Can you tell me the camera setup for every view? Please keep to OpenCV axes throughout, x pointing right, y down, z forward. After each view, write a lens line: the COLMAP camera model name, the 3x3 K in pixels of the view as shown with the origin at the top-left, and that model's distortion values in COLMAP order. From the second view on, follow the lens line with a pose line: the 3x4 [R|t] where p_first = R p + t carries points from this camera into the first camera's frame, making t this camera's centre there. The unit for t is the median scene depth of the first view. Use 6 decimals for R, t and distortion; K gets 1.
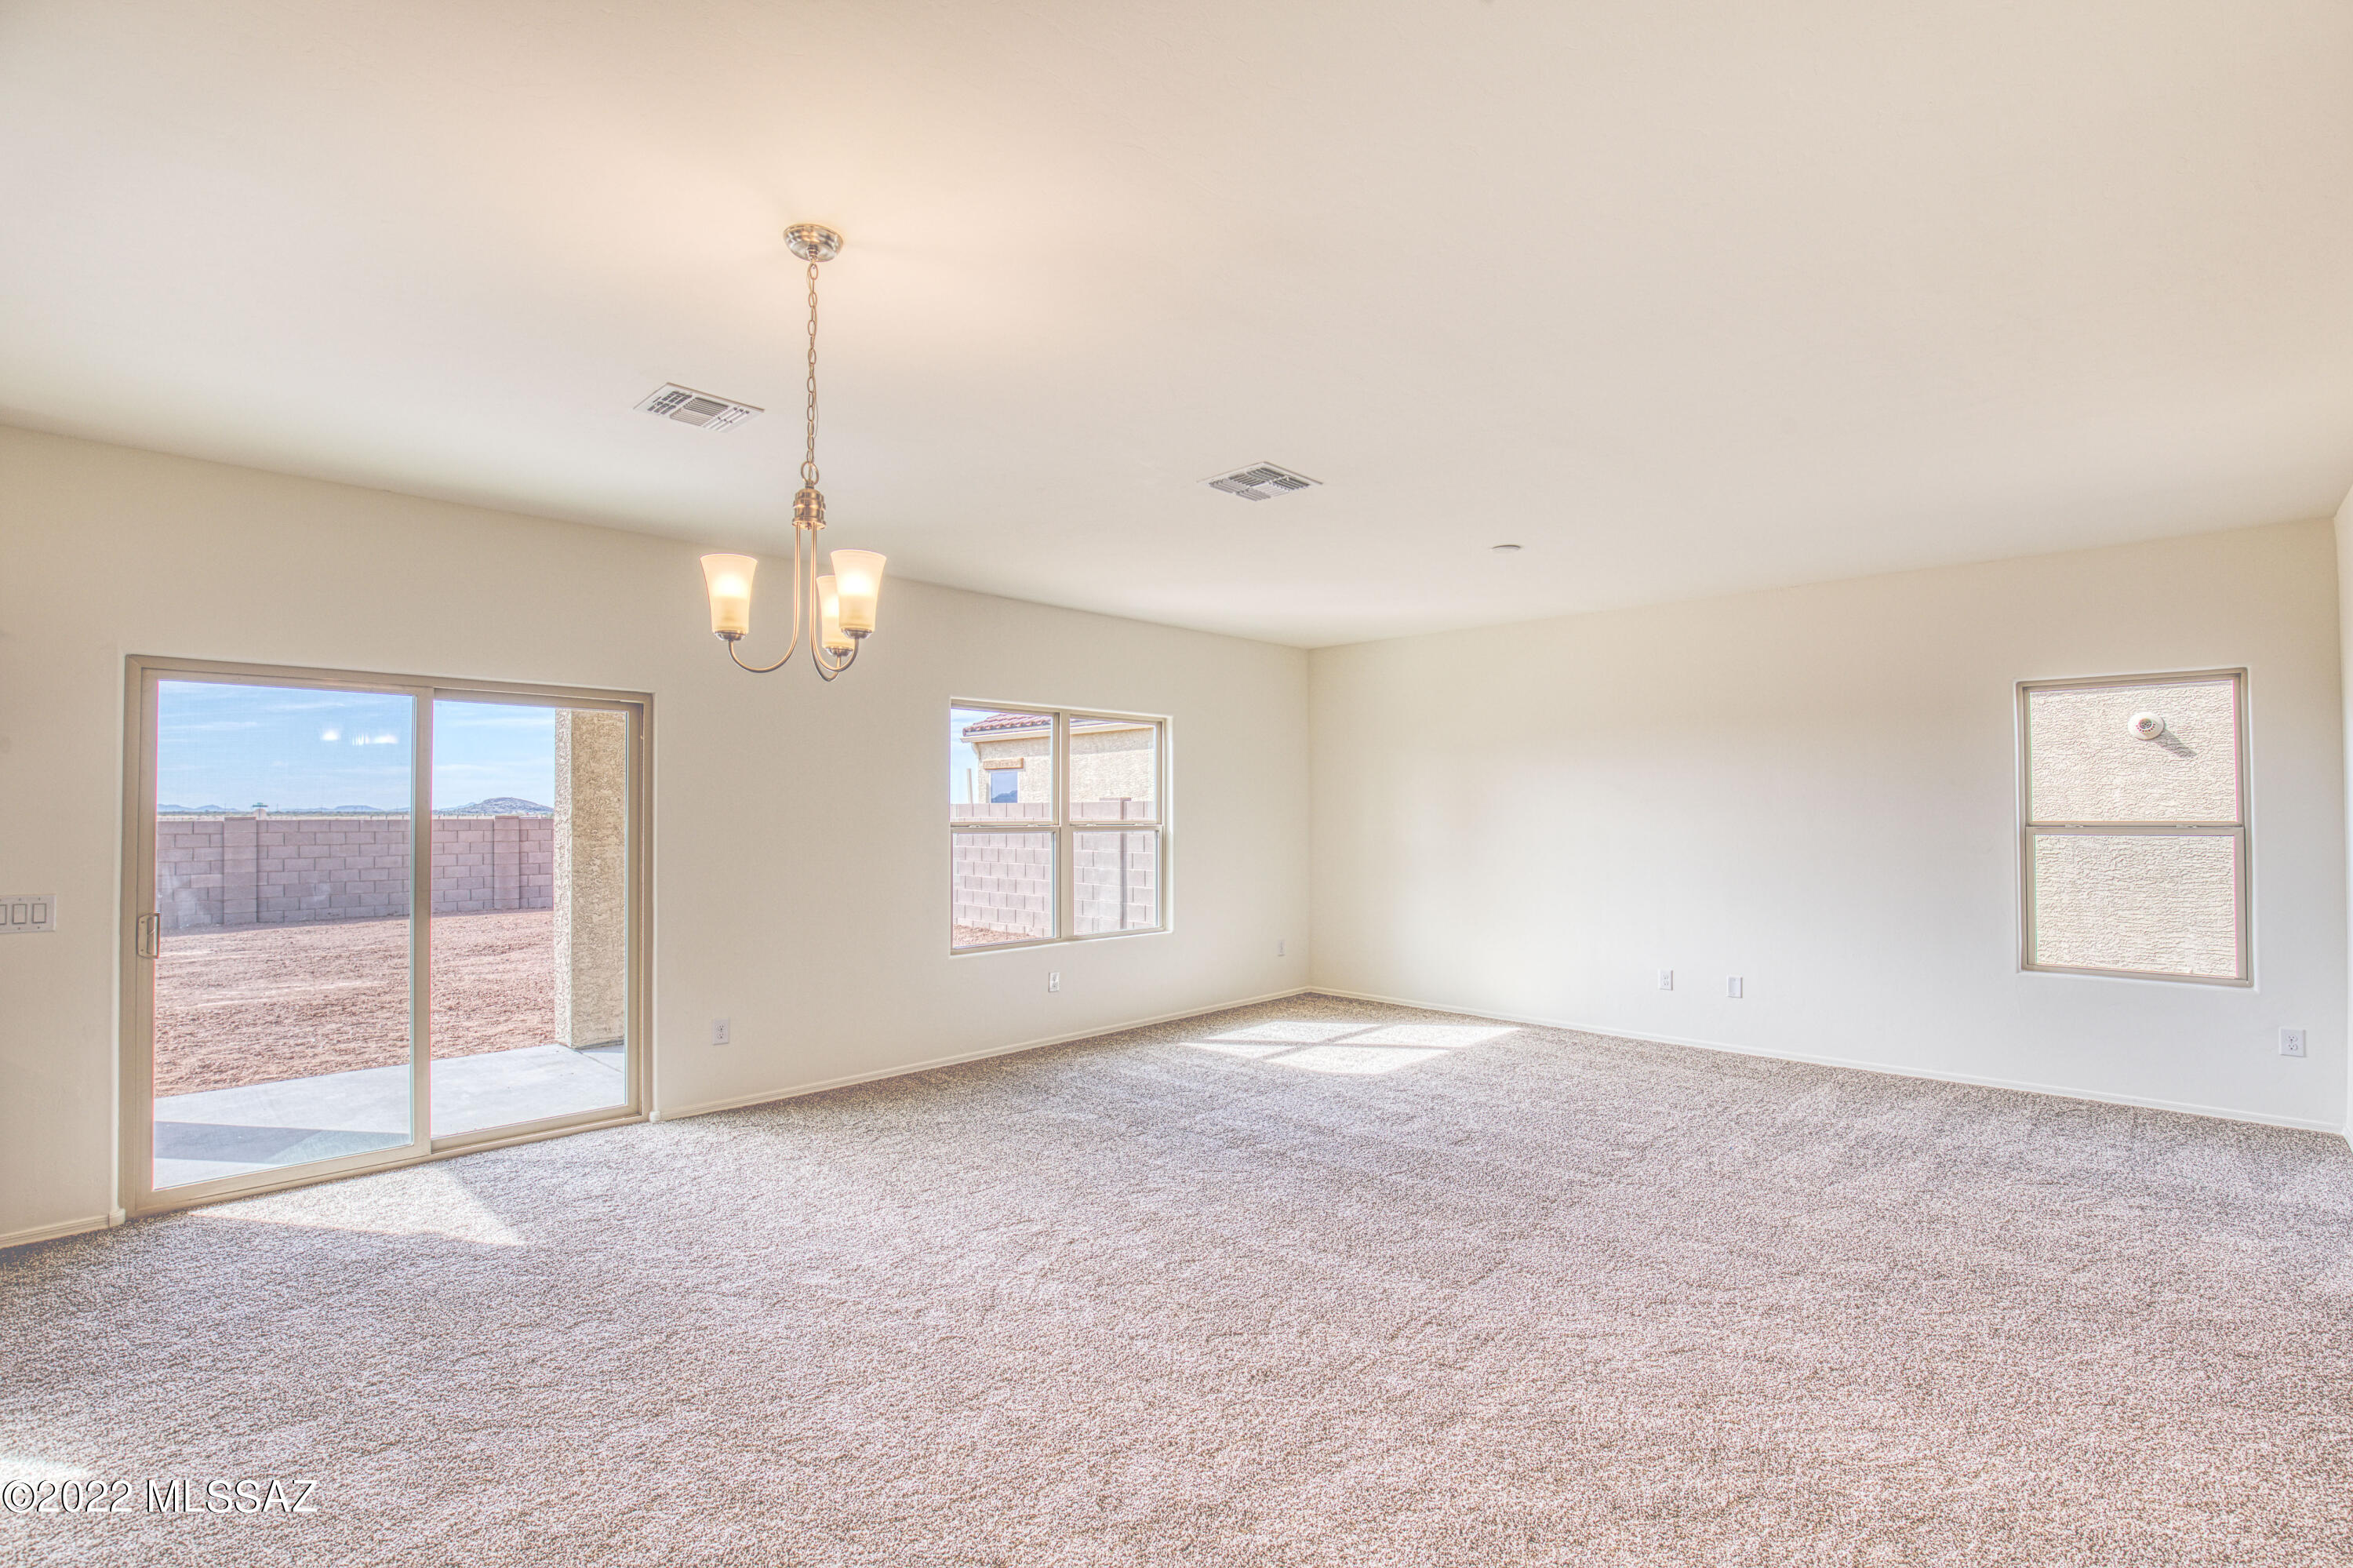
lens RADIAL K [[1072.1, 0, 1197.4], [0, 1072.1, 793.2], [0, 0, 1]] dist [-0.037766, 0.007477]
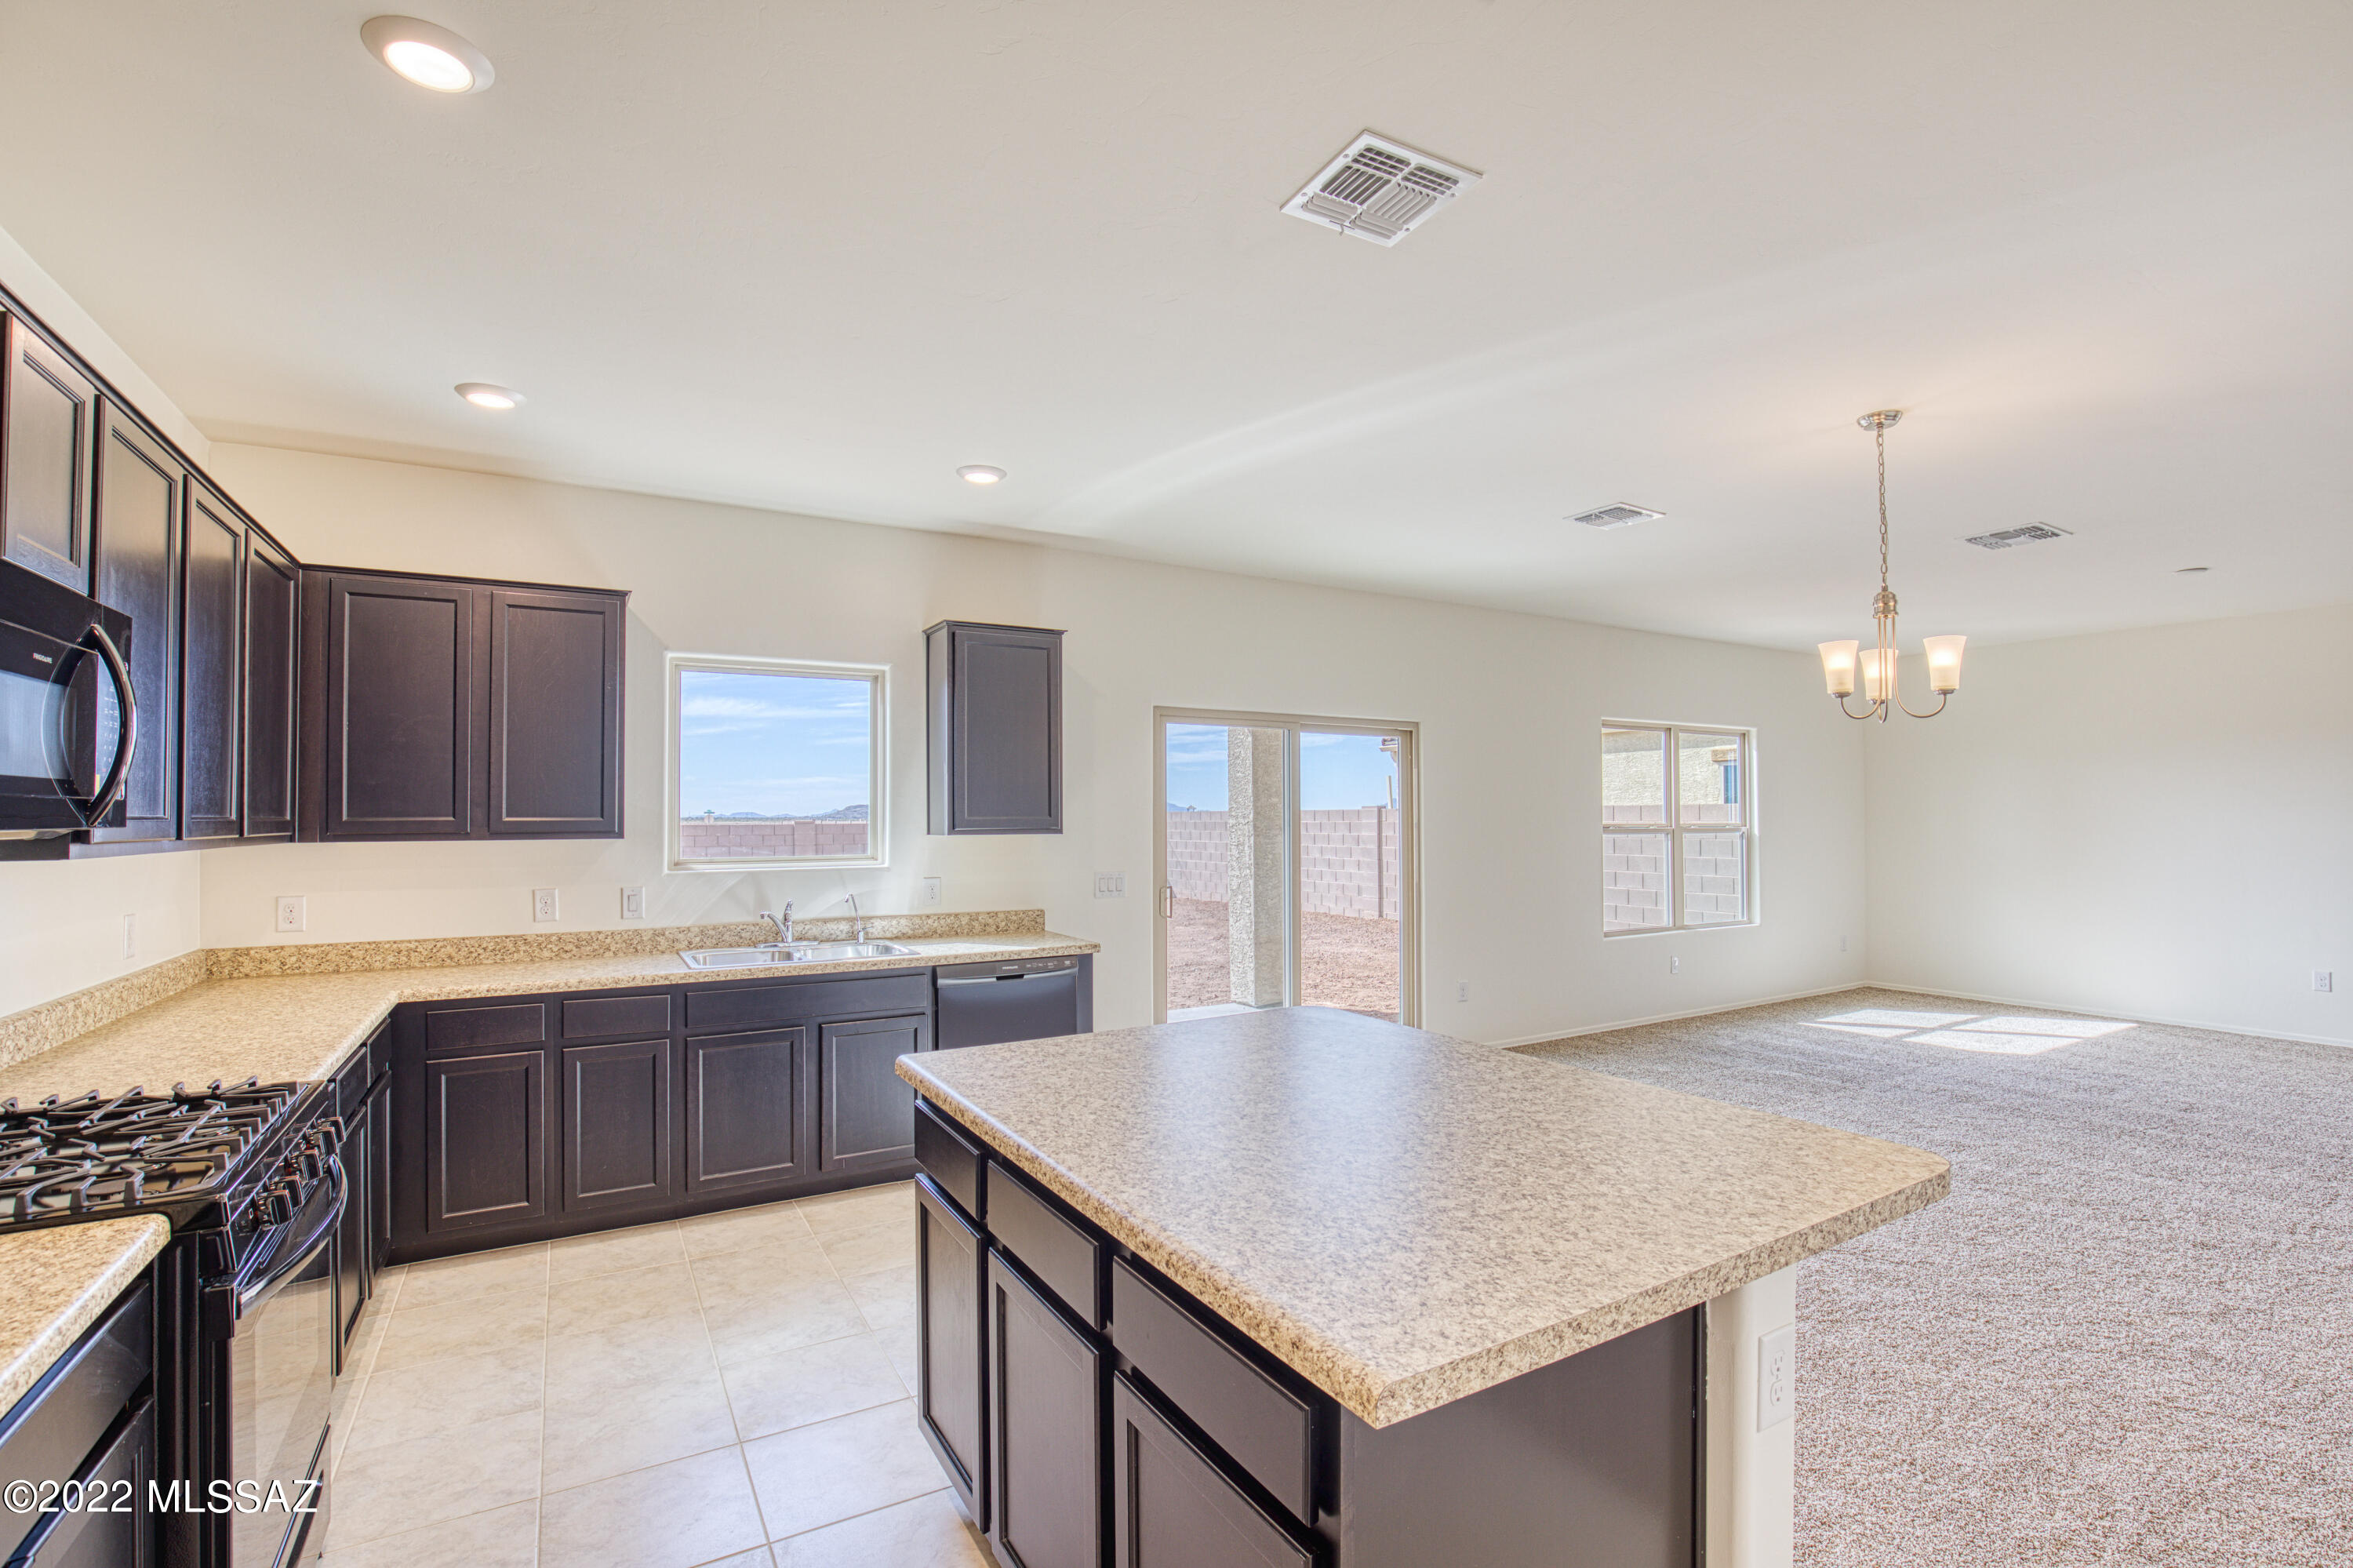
lens RADIAL K [[1072.1, 0, 1193.2], [0, 1072.1, 788.3], [0, 0, 1]] dist [-0.037766, 0.007477]
pose [[0.962489, -0.007060, -0.271227, -0.439744], [0.004495, 0.999939, -0.010079, -0.002958], [0.271282, 0.008481, 0.962463, -0.318155]]
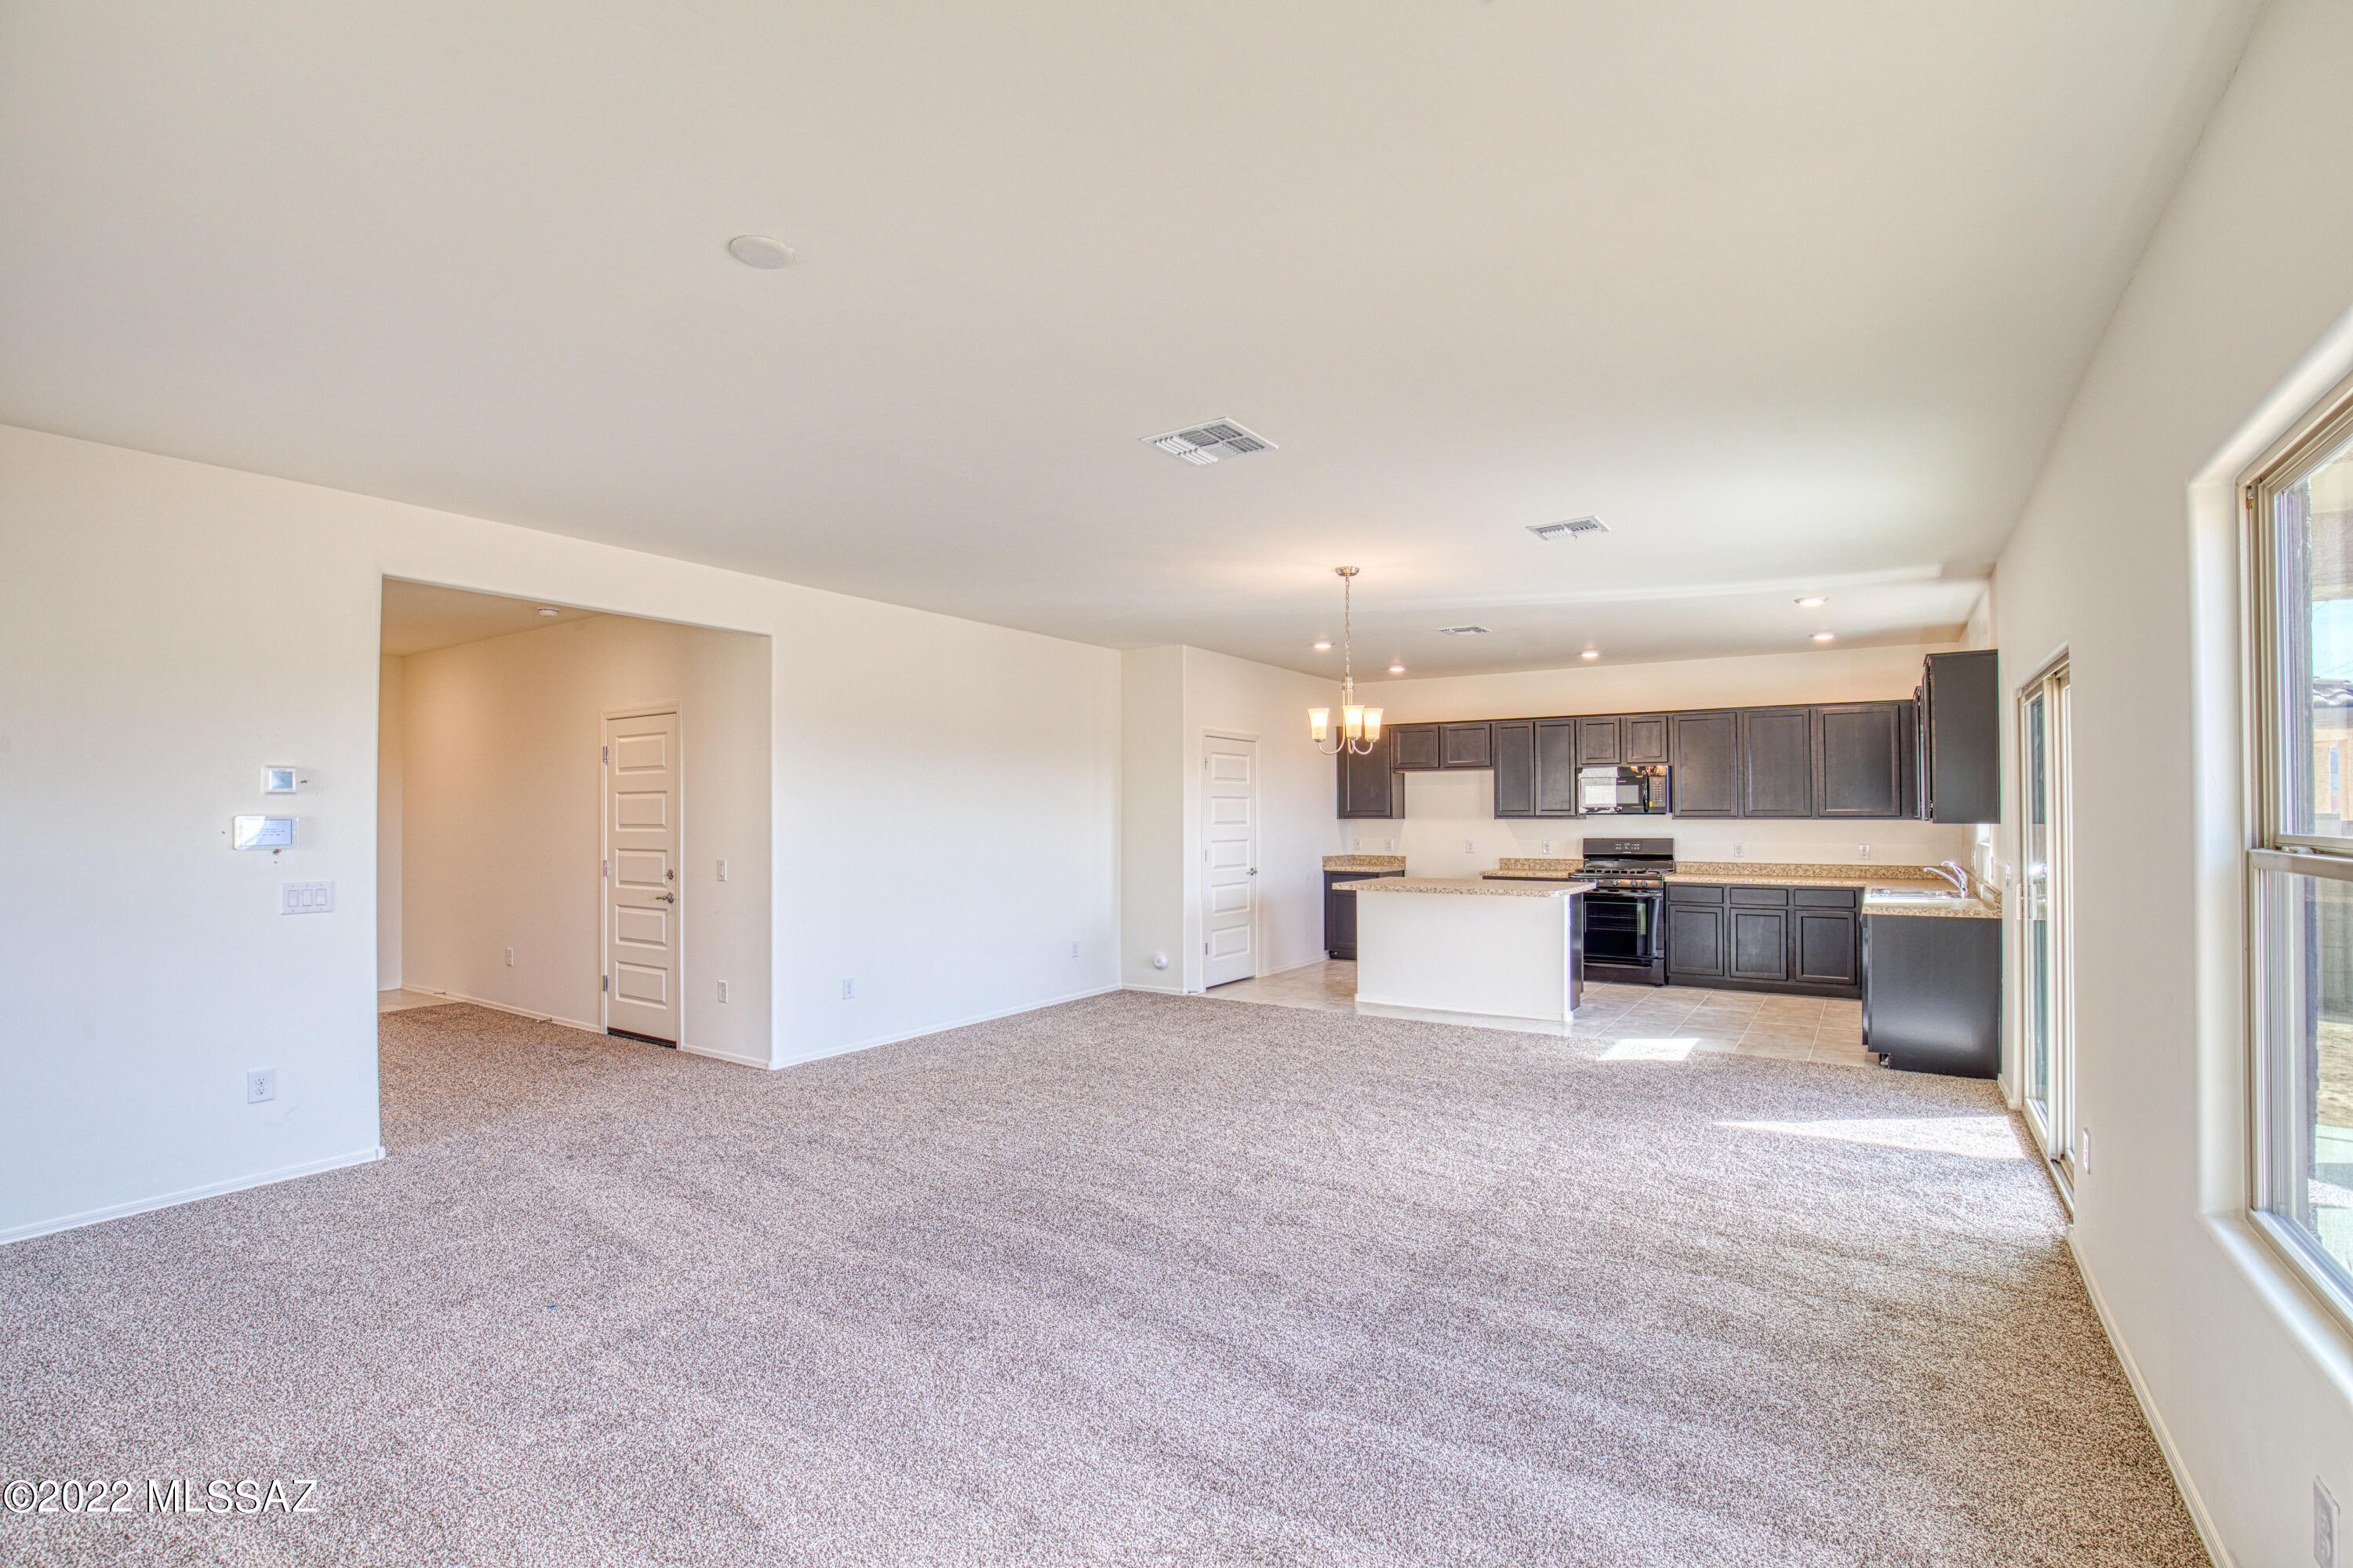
lens RADIAL K [[1072.1, 0, 1193.5], [0, 1072.1, 791.8], [0, 0, 1]] dist [-0.037766, 0.007477]
pose [[-0.982639, 0.001646, -0.185523, 0.207062], [0.008228, 0.999363, -0.034713, 0.028694], [0.185348, -0.035637, -0.982027, 1.629170]]
